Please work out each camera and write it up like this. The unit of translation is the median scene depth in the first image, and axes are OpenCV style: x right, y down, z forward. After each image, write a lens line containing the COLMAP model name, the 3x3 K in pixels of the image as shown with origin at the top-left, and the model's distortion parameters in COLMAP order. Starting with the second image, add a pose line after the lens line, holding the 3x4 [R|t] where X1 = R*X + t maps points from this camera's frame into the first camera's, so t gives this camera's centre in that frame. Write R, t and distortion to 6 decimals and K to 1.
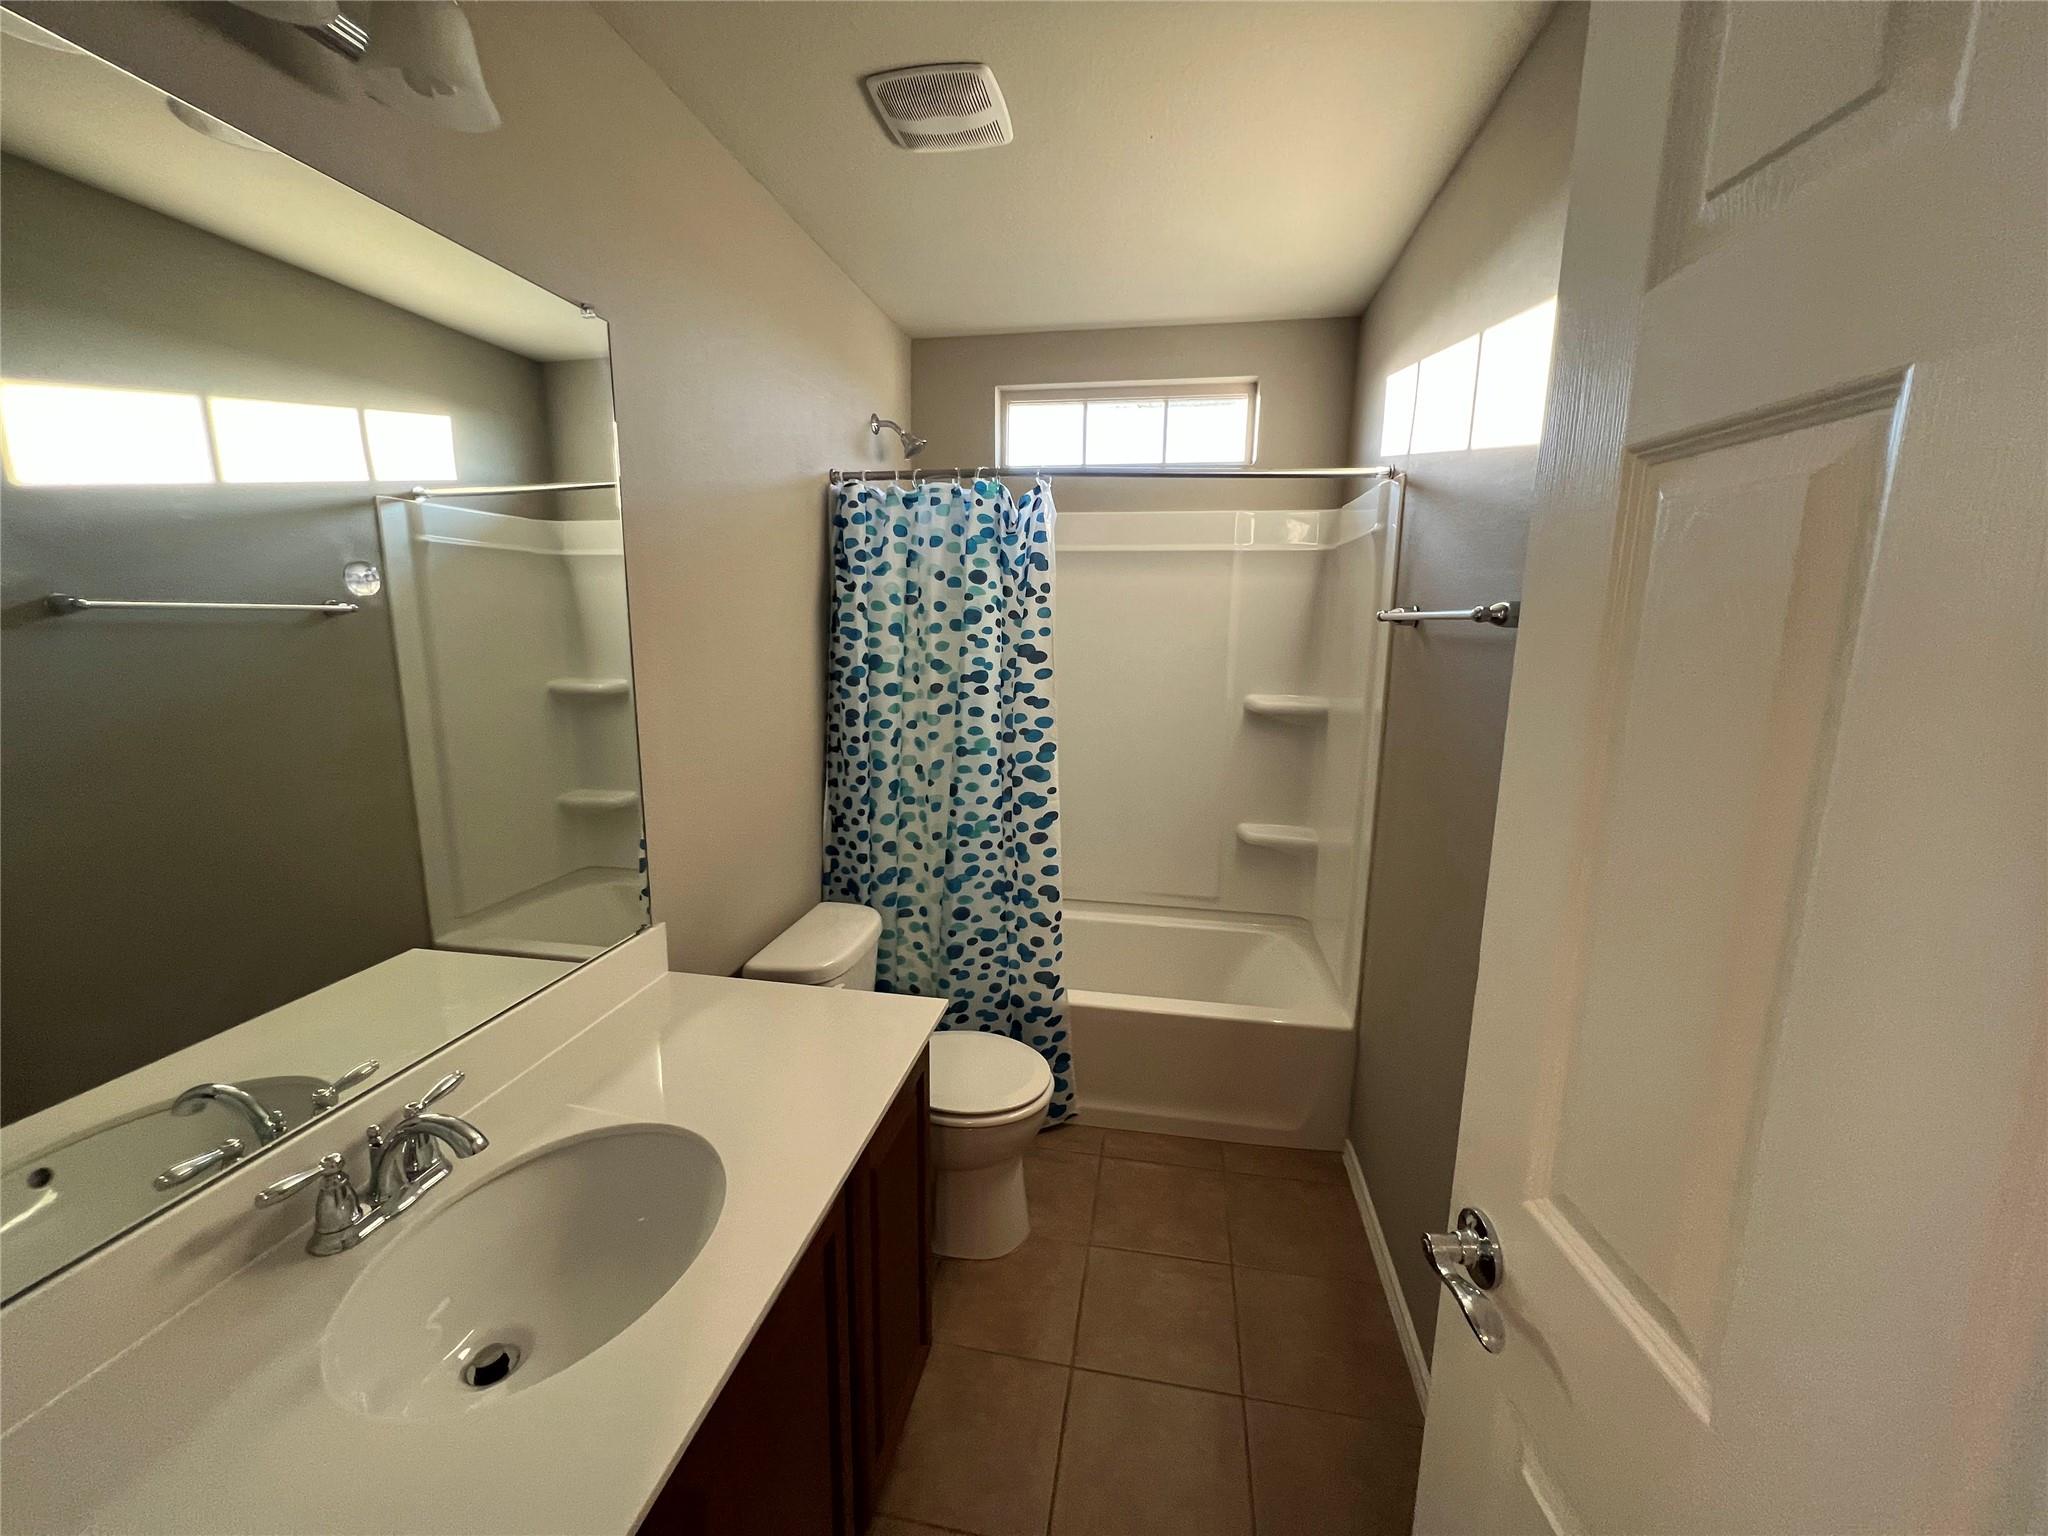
lens RADIAL K [[822.3, 0, 1020.0], [0, 822.3, 759.6], [0, 0, 1]] dist [-0.002010, 0.001237]
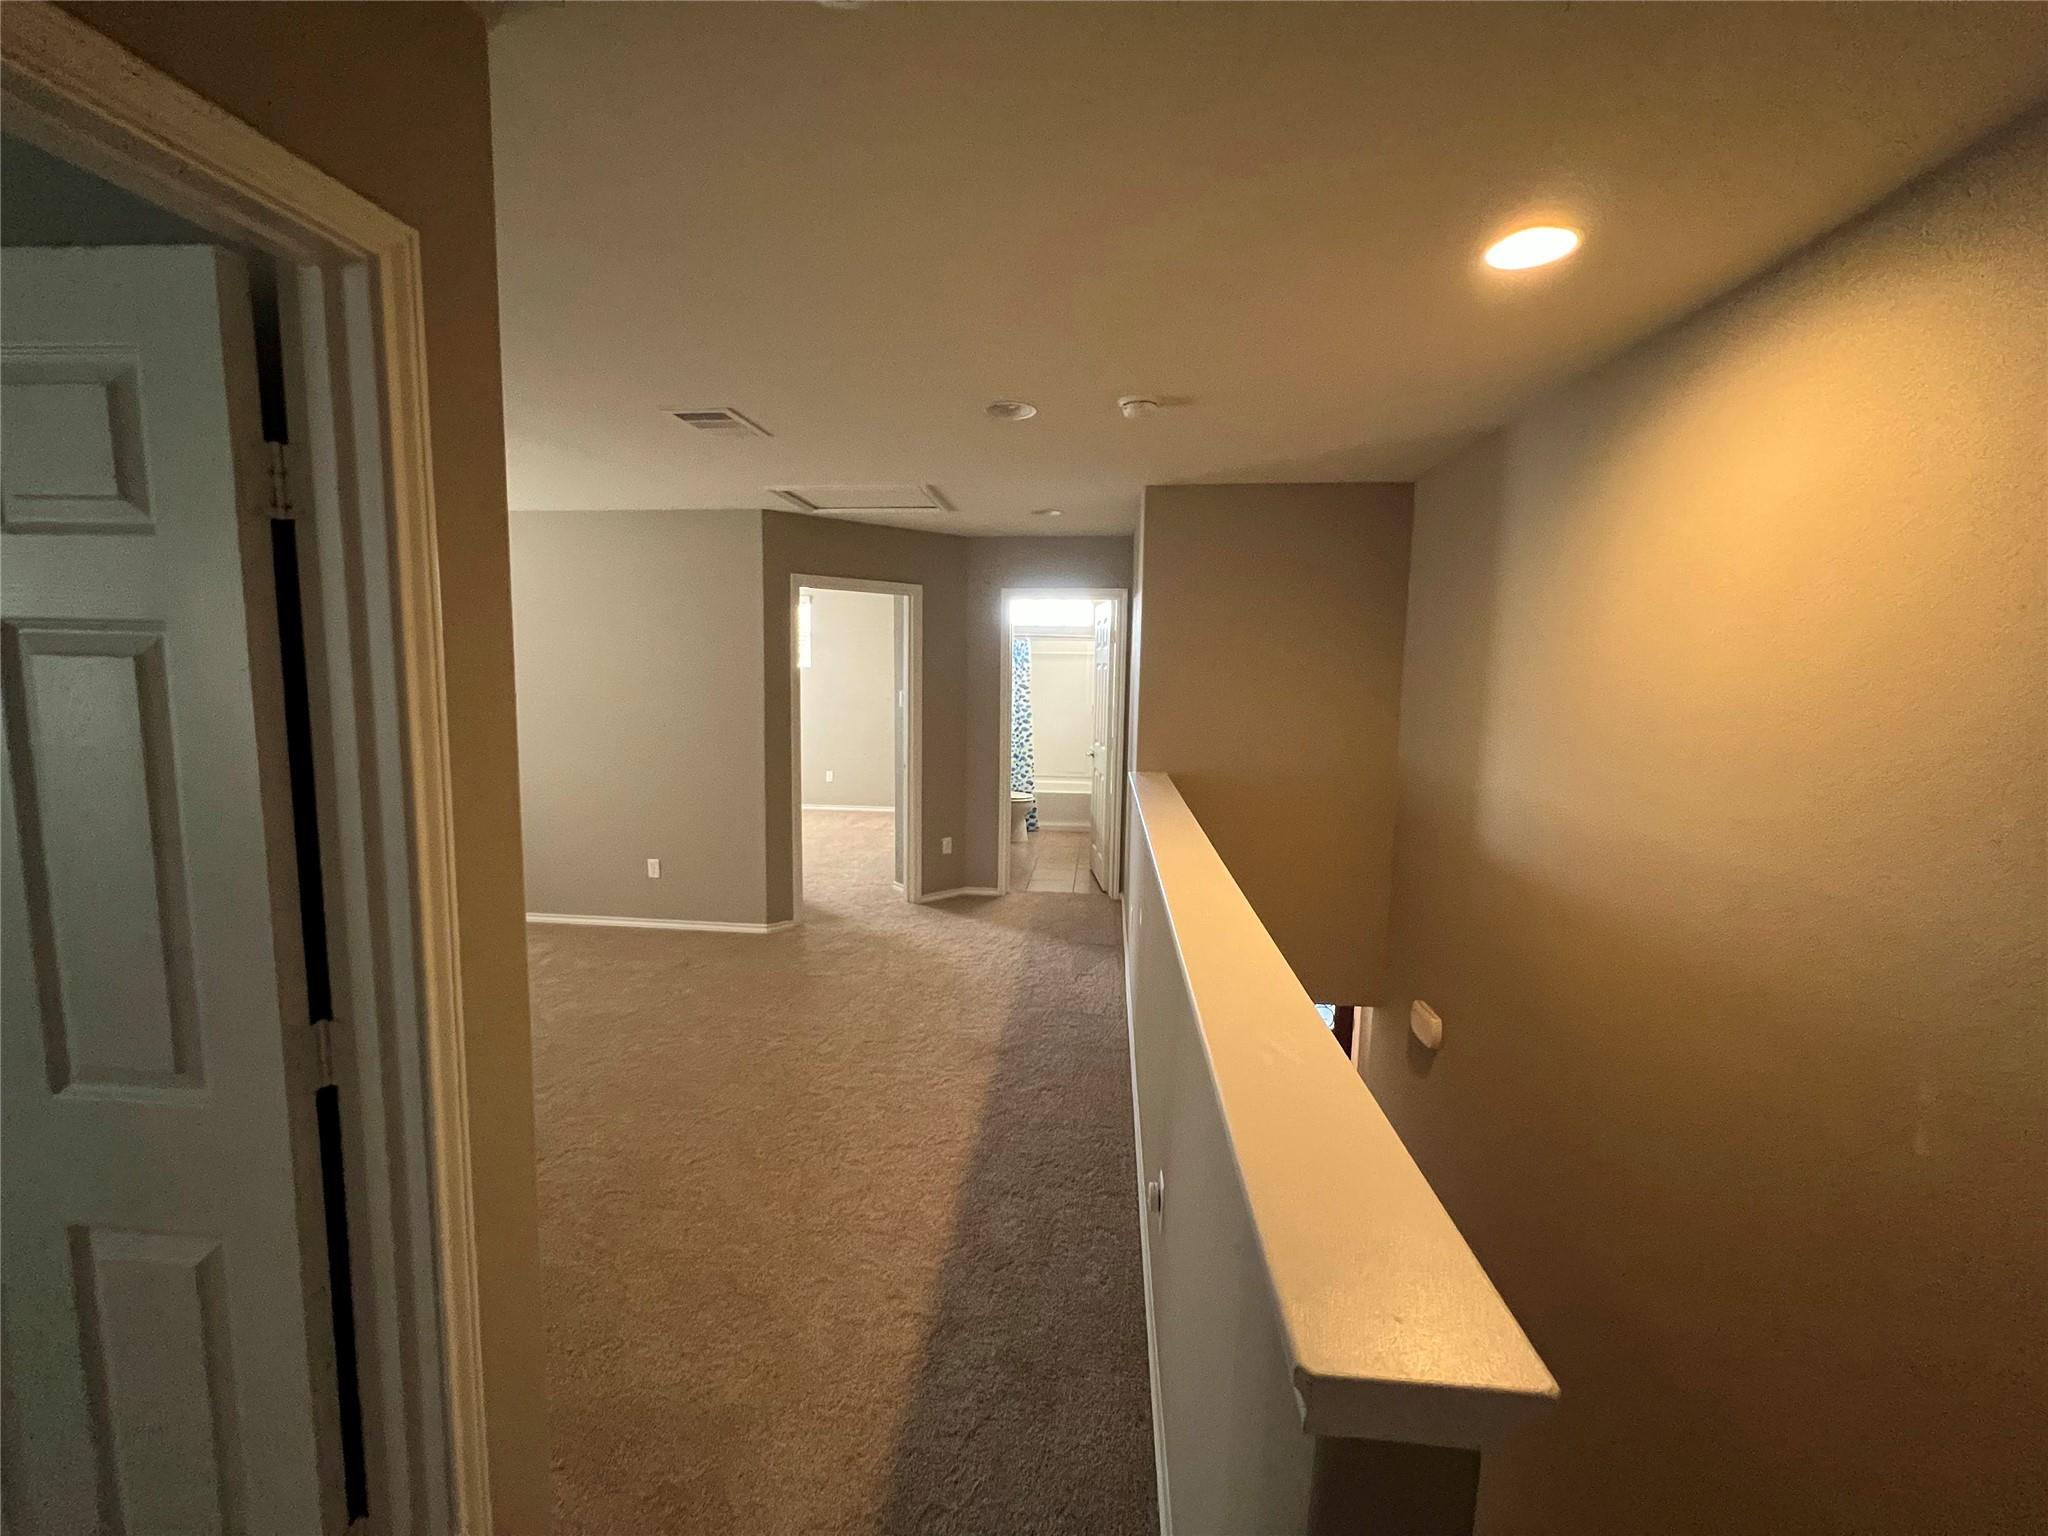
lens RADIAL K [[822.3, 0, 1025.8], [0, 822.3, 755.5], [0, 0, 1]] dist [-0.002010, 0.001237]
pose [[0.996454, -0.007107, 0.083837, -0.268546], [0.012158, 0.998131, -0.059888, 0.361544], [-0.083255, 0.060695, 0.994678, -2.386305]]
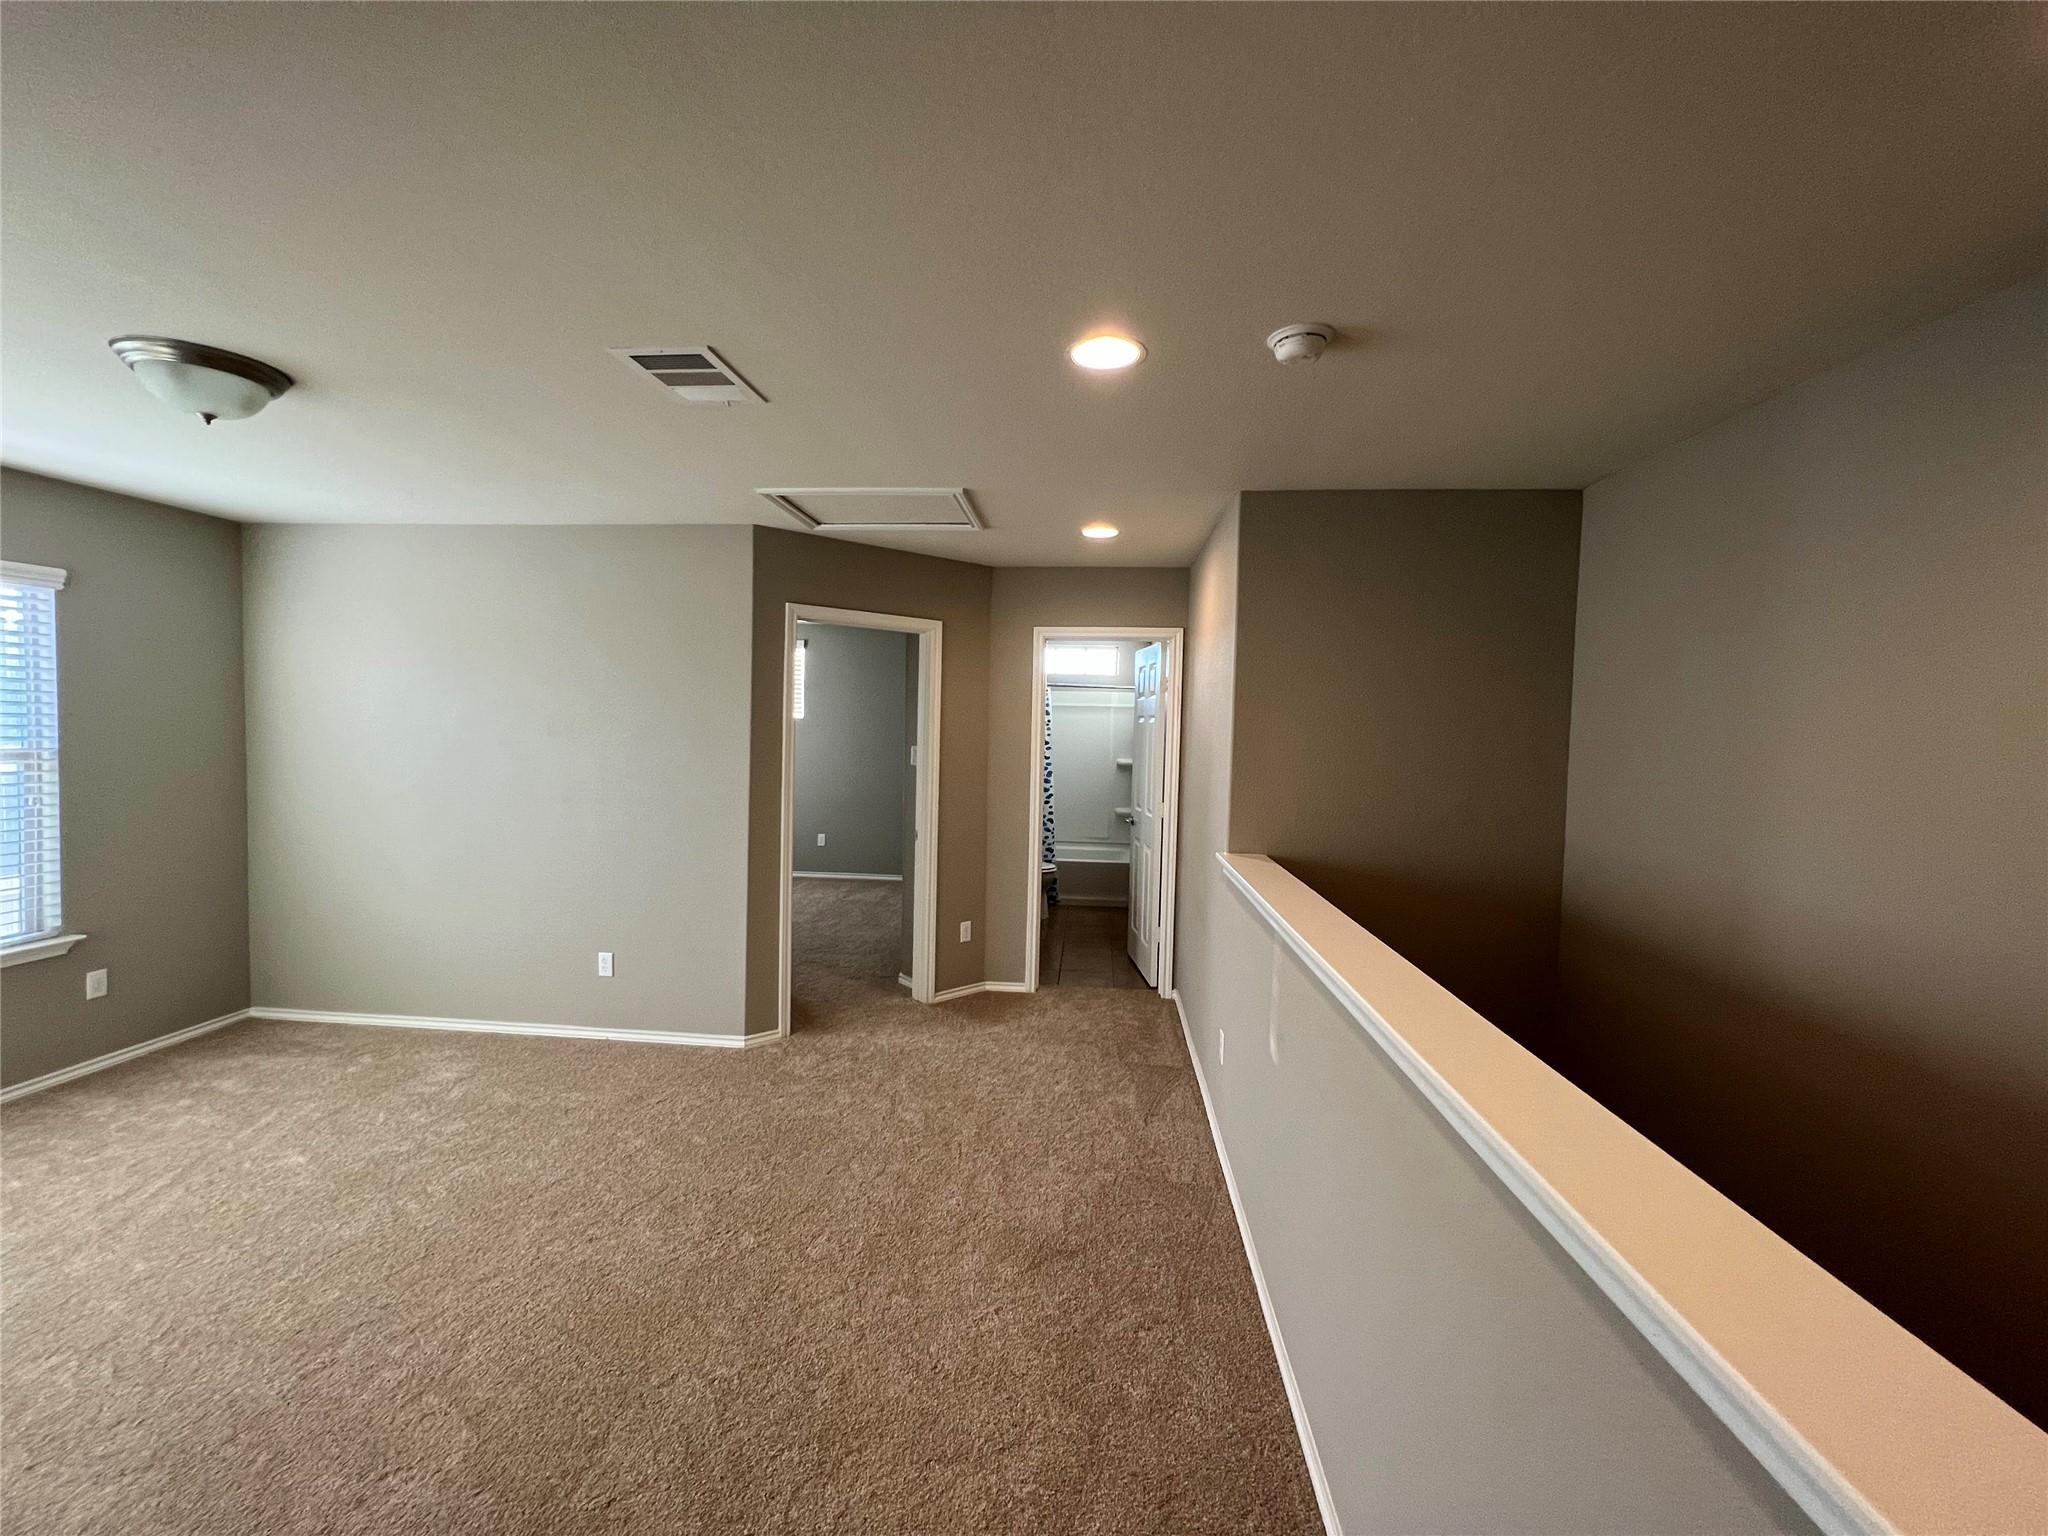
lens RADIAL K [[822.3, 0, 1023.4], [0, 822.3, 758.3], [0, 0, 1]] dist [-0.002010, 0.001237]
pose [[0.995334, 0.006043, 0.096301, -0.355270], [0.005762, 0.992533, -0.121839, 0.301898], [-0.096318, 0.121826, 0.987867, -1.994888]]
